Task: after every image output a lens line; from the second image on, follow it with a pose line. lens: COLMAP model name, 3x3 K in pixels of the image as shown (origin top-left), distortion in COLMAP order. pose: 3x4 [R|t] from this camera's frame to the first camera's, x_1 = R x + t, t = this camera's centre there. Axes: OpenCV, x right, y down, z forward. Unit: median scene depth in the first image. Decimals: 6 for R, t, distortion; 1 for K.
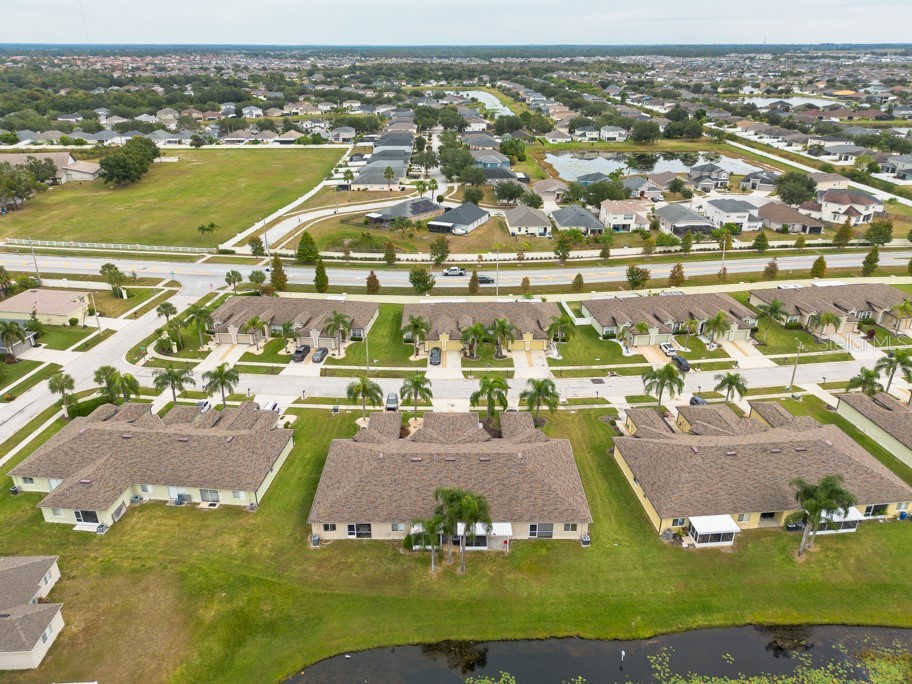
lens RADIAL K [[648.7, 0, 452.6], [0, 648.7, 342.0], [0, 0, 1]] dist [0.035836, -0.024411]
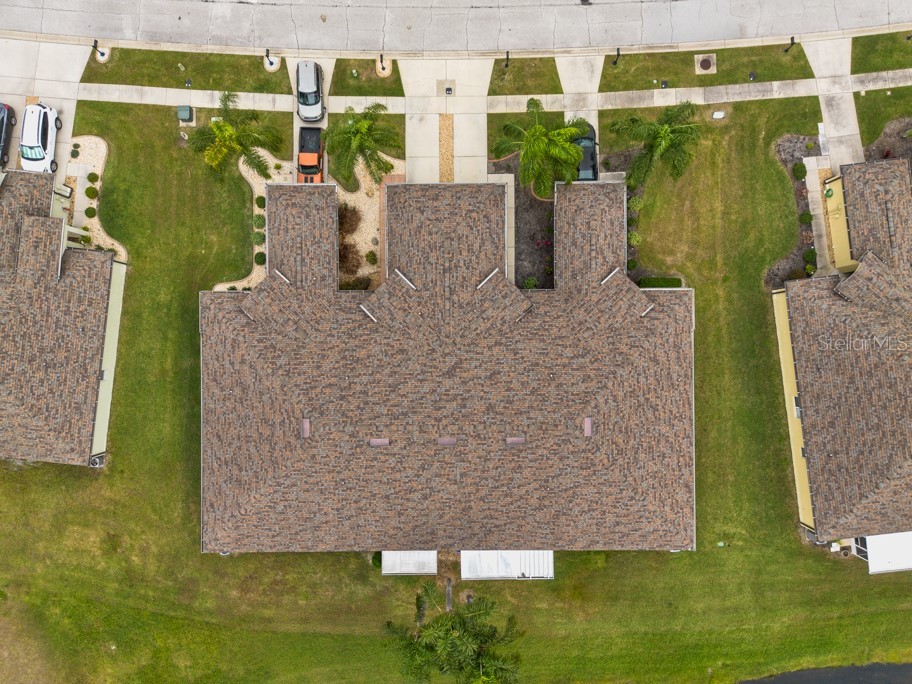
lens RADIAL K [[648.7, 0, 453.4], [0, 648.7, 342.0], [0, 0, 1]] dist [0.035836, -0.024411]
pose [[0.999948, -0.009218, -0.004331, 0.003669], [0.007768, 0.415234, 0.909681, -0.246962], [-0.006588, -0.909668, 0.415284, 0.698995]]
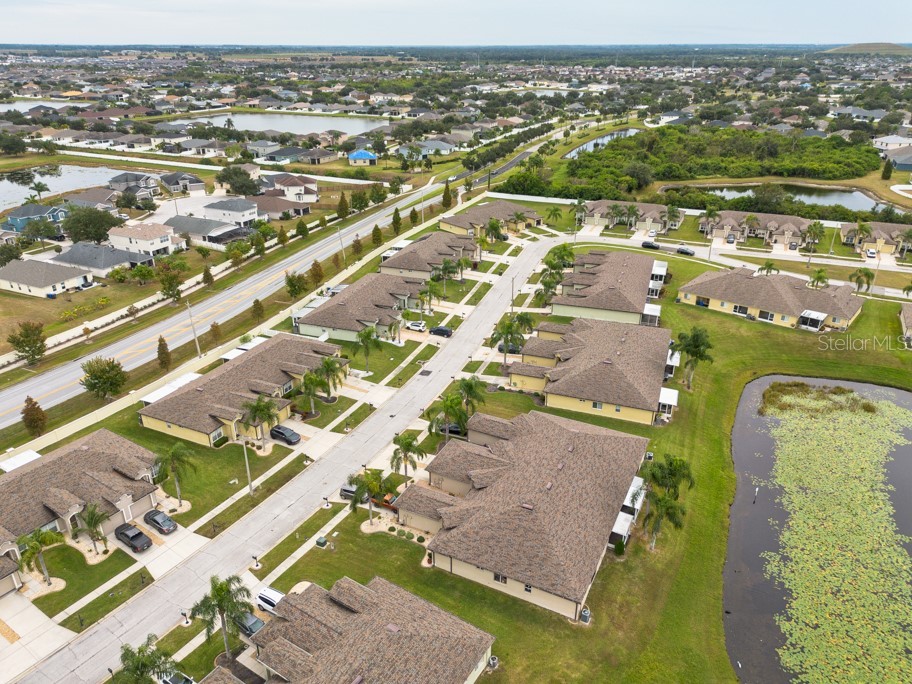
lens RADIAL K [[648.7, 0, 458.6], [0, 648.7, 340.1], [0, 0, 1]] dist [0.035836, -0.024411]
pose [[0.447030, -0.367175, 0.815688, -0.651080], [0.370128, 0.906076, 0.205017, -0.203448], [-0.814352, 0.210260, 0.540945, 0.448257]]
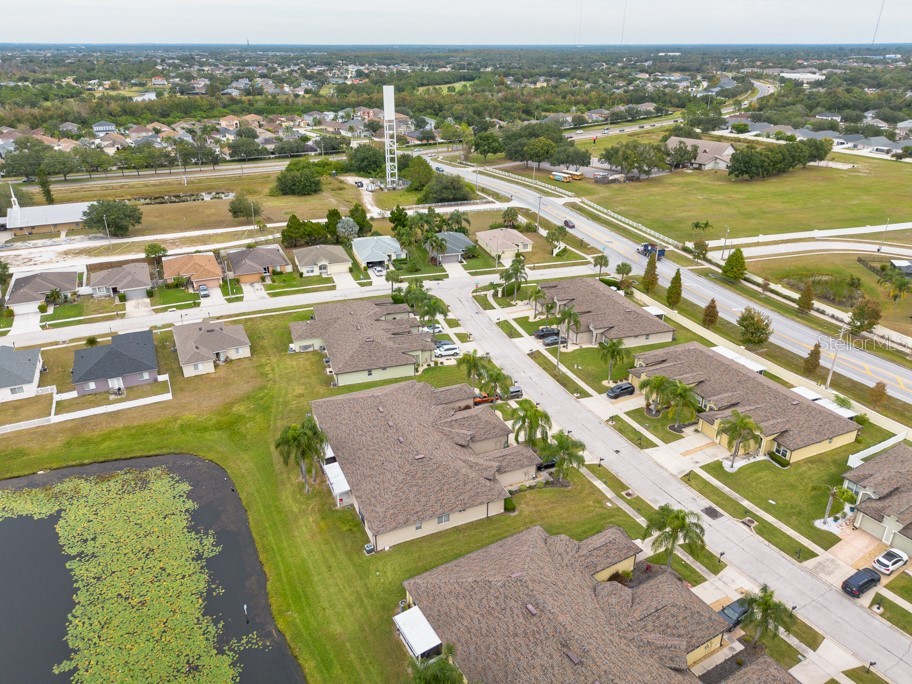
lens RADIAL K [[648.7, 0, 452.2], [0, 648.7, 343.0], [0, 0, 1]] dist [0.035836, -0.024411]
pose [[0.405719, 0.381763, -0.830451, 0.724412], [-0.378342, 0.897242, 0.227627, -0.185743], [0.832015, 0.221841, 0.508465, 0.407271]]
